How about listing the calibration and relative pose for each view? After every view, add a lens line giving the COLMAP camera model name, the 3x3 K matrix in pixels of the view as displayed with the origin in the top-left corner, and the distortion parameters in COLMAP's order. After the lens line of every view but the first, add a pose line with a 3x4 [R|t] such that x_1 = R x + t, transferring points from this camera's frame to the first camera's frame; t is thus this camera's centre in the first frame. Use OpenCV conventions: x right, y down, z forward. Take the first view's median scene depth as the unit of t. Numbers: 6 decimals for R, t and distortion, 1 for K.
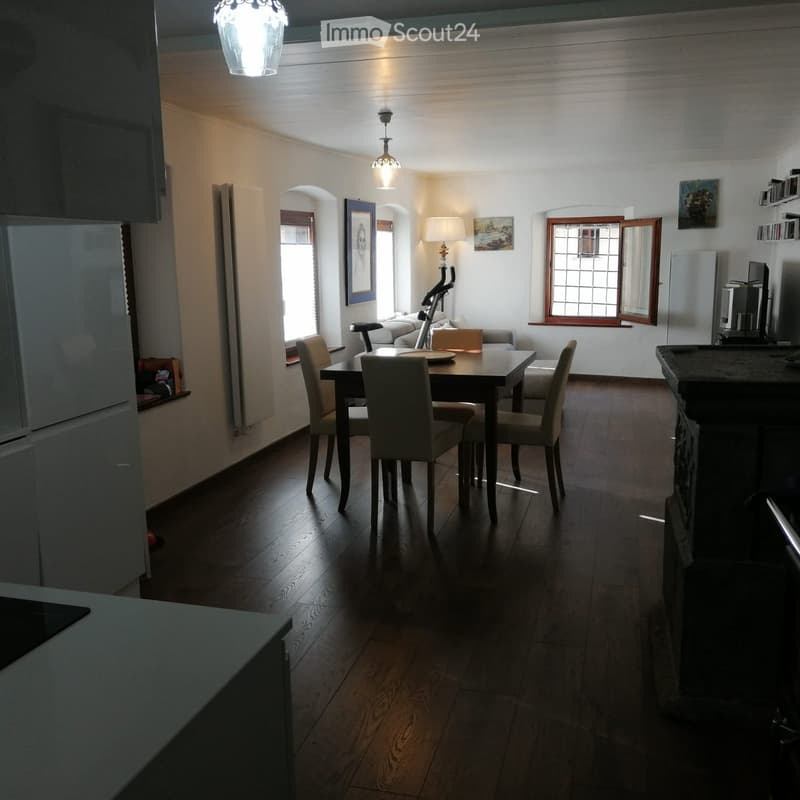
lens RADIAL K [[825.4, 0, 407.5], [0, 825.4, 397.2], [0, 0, 1]] dist [0.045265, -0.088689]
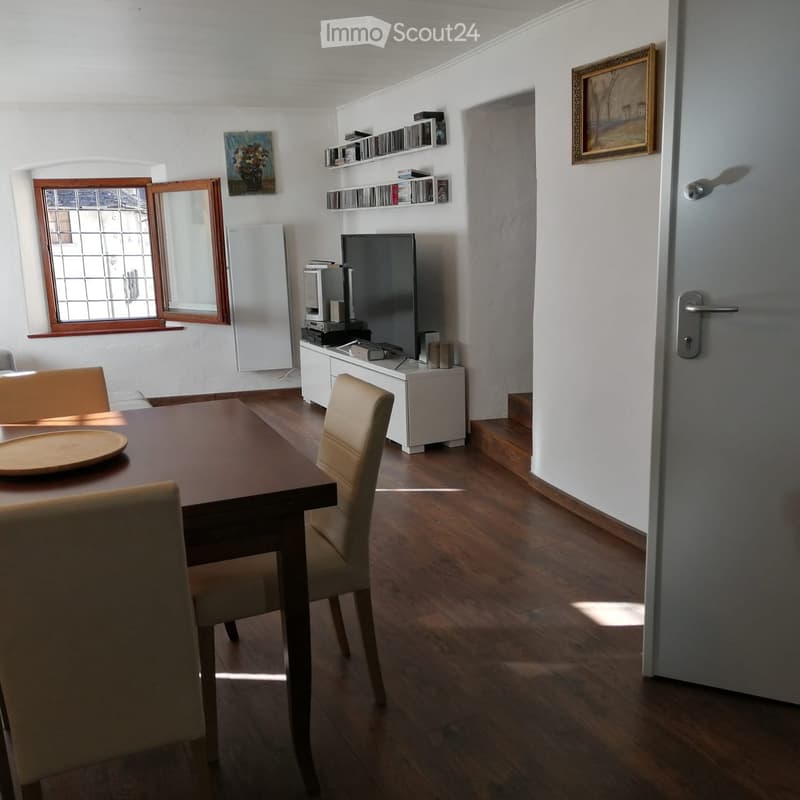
lens RADIAL K [[825.4, 0, 407.5], [0, 825.4, 397.2], [0, 0, 1]] dist [0.045265, -0.088689]
pose [[0.767880, -0.143375, 0.624343, -0.050026], [0.132983, 0.989077, 0.063577, -0.047273], [-0.626639, 0.034208, 0.778559, 0.317155]]
